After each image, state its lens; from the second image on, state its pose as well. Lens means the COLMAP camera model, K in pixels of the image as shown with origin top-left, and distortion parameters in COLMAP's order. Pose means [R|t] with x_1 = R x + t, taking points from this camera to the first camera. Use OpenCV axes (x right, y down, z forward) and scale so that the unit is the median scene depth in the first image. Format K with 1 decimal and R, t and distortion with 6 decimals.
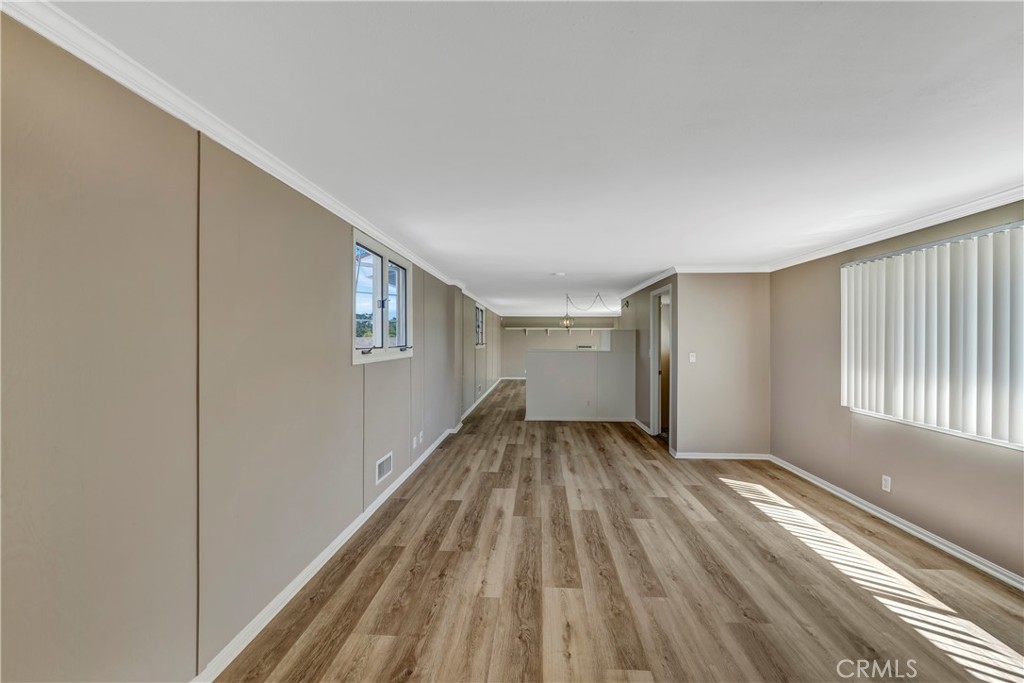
lens RADIAL K [[396.8, 0, 512.0], [0, 396.8, 341.5], [0, 0, 1]] dist [-0.008238, 0.000250]
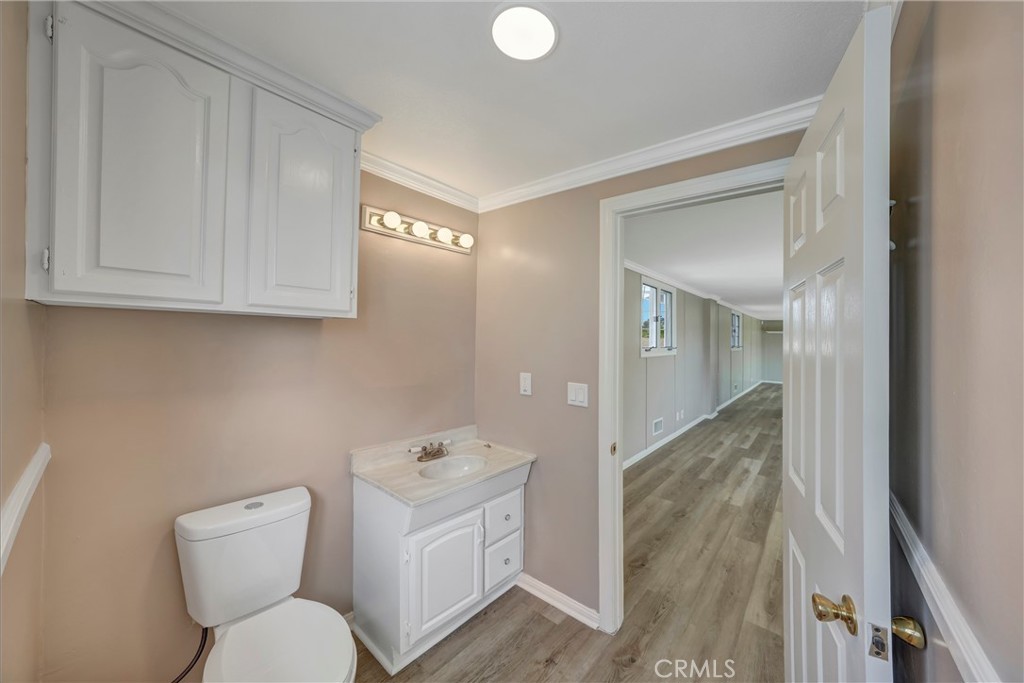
lens RADIAL K [[363.4, 0, 516.2], [0, 363.4, 319.7], [0, 0, 1]] dist [-0.000739, -0.000035]
pose [[0.805357, -0.007937, -0.592737, 0.071720], [-0.026184, 0.998458, -0.048947, -0.009387], [0.592212, 0.054940, 0.803907, -0.479891]]
